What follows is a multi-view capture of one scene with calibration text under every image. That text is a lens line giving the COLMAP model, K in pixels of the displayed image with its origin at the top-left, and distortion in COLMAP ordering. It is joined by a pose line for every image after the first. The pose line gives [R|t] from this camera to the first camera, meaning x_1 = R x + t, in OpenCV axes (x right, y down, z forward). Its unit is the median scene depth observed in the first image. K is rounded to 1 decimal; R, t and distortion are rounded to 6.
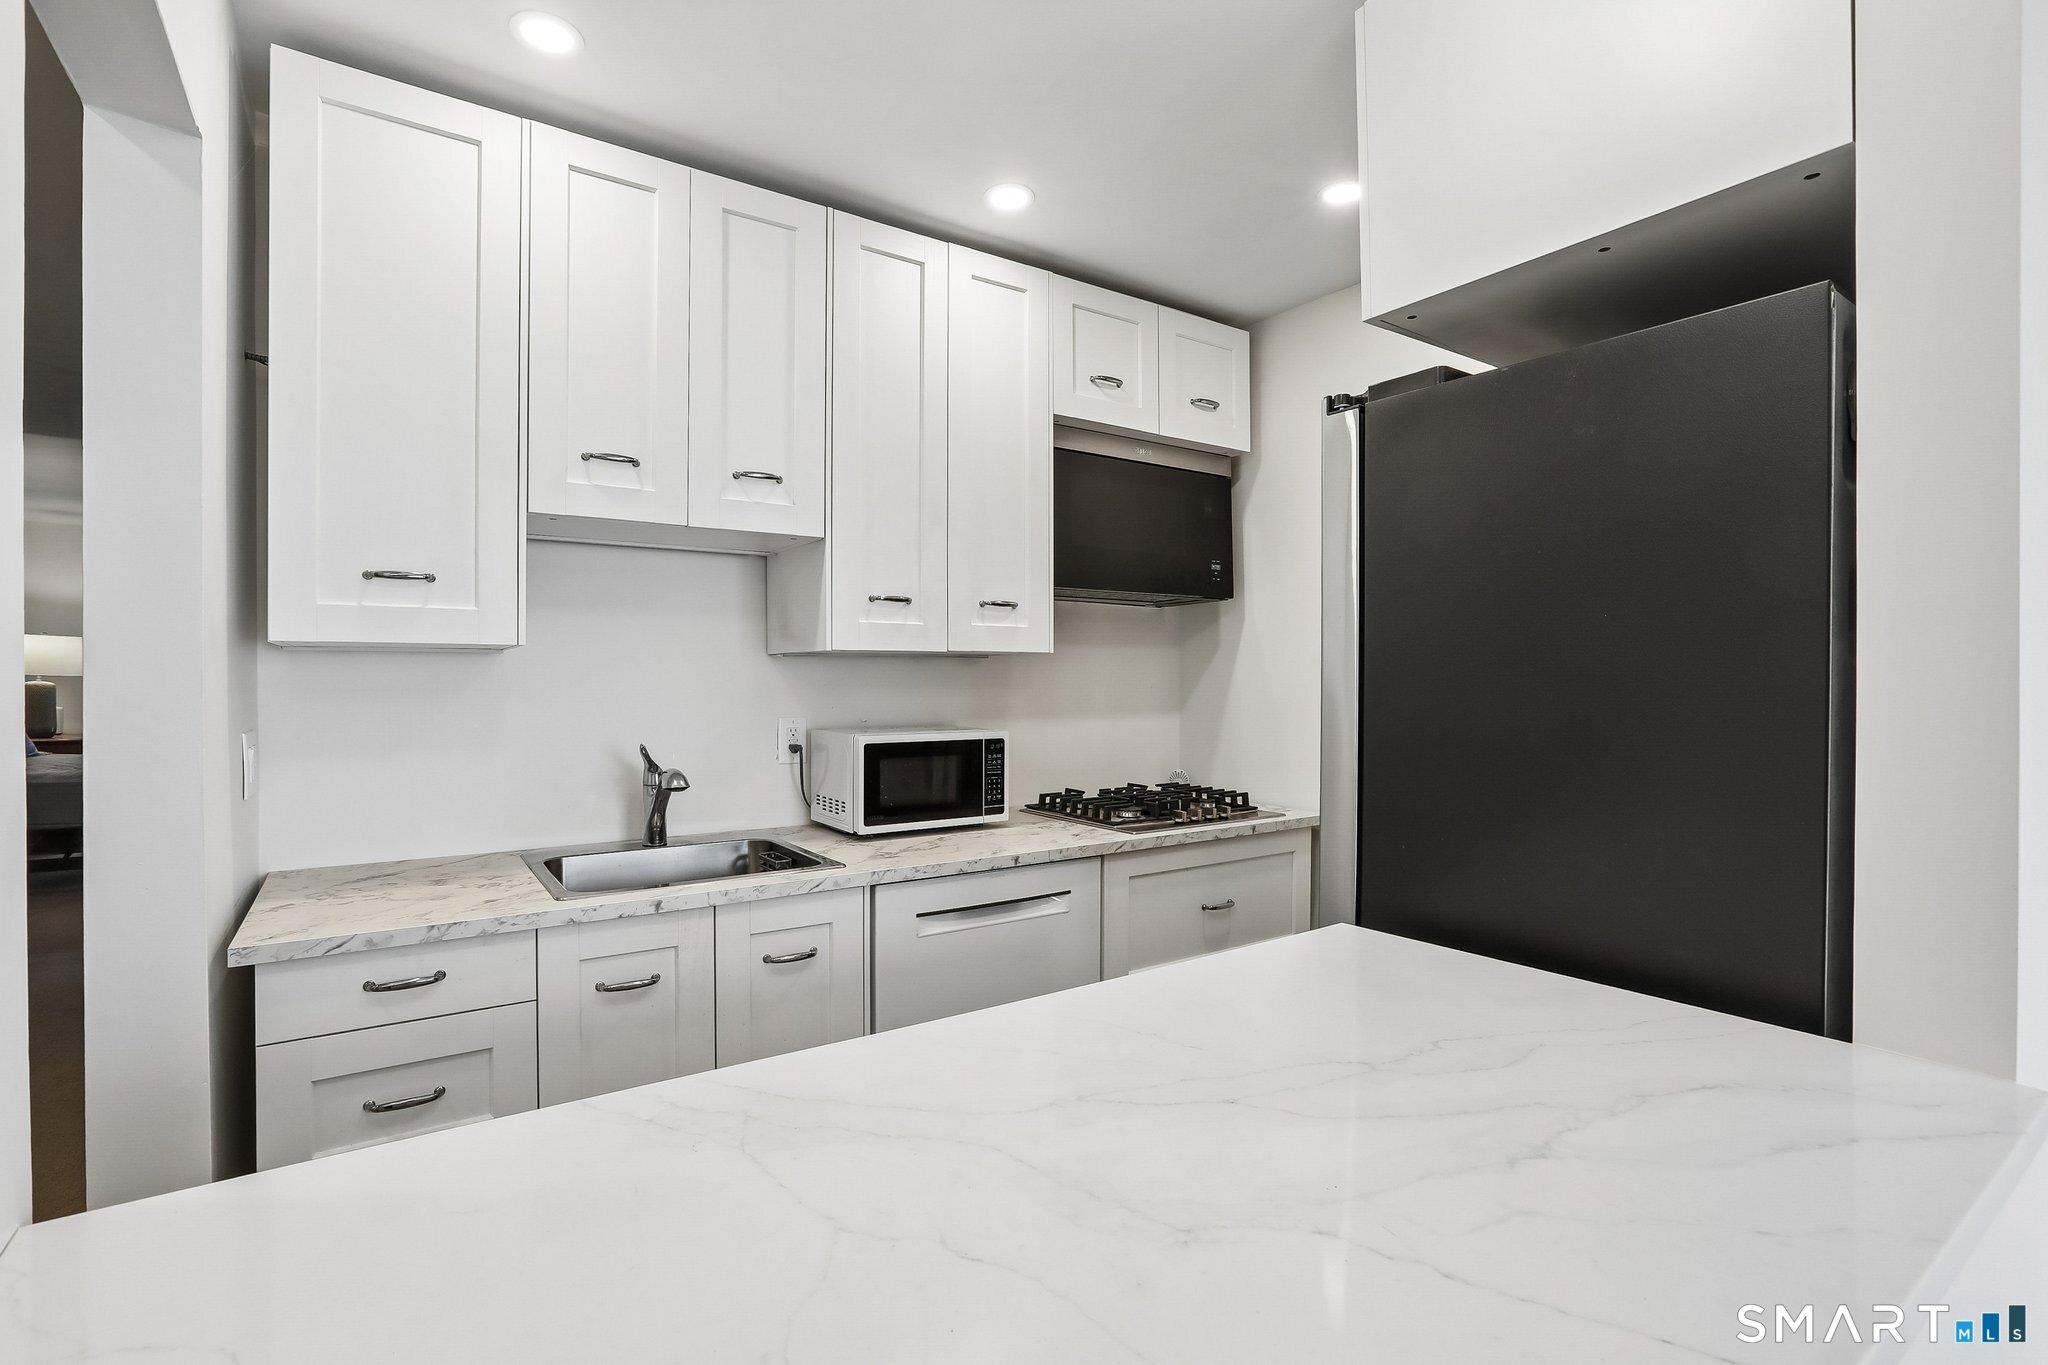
lens RADIAL K [[952.7, 0, 1036.1], [0, 952.7, 673.3], [0, 0, 1]] dist [-0.023490, 0.000547]
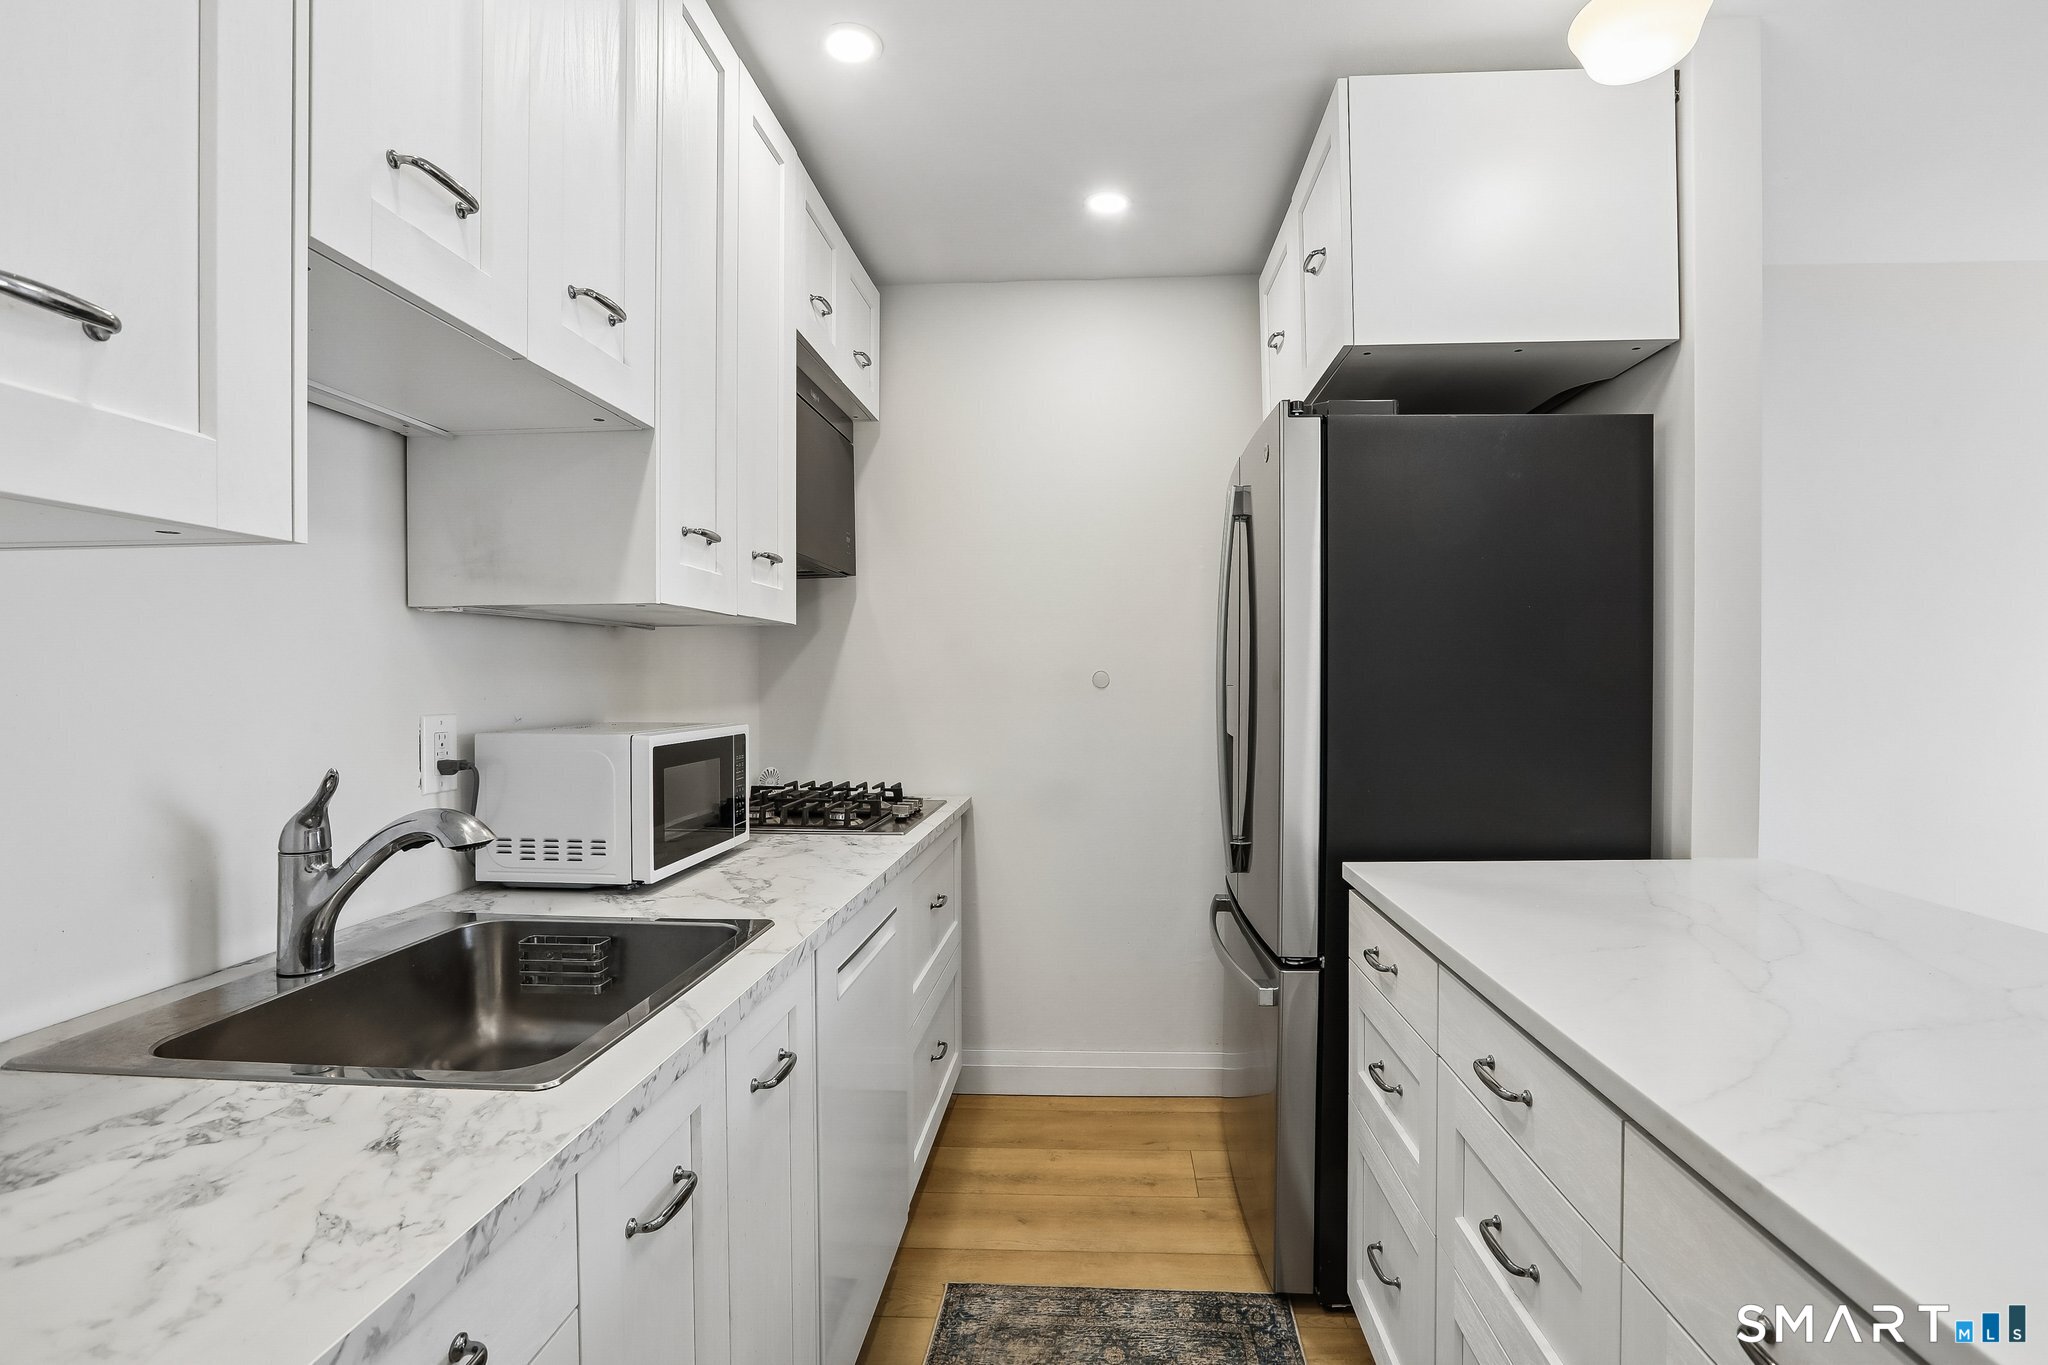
lens RADIAL K [[952.7, 0, 1037.0], [0, 952.7, 685.9], [0, 0, 1]] dist [-0.023490, 0.000547]
pose [[0.620010, -0.005559, 0.784574, -0.497214], [-0.000761, 0.999970, 0.007687, 0.024189], [-0.784594, -0.005363, 0.619987, 0.348894]]
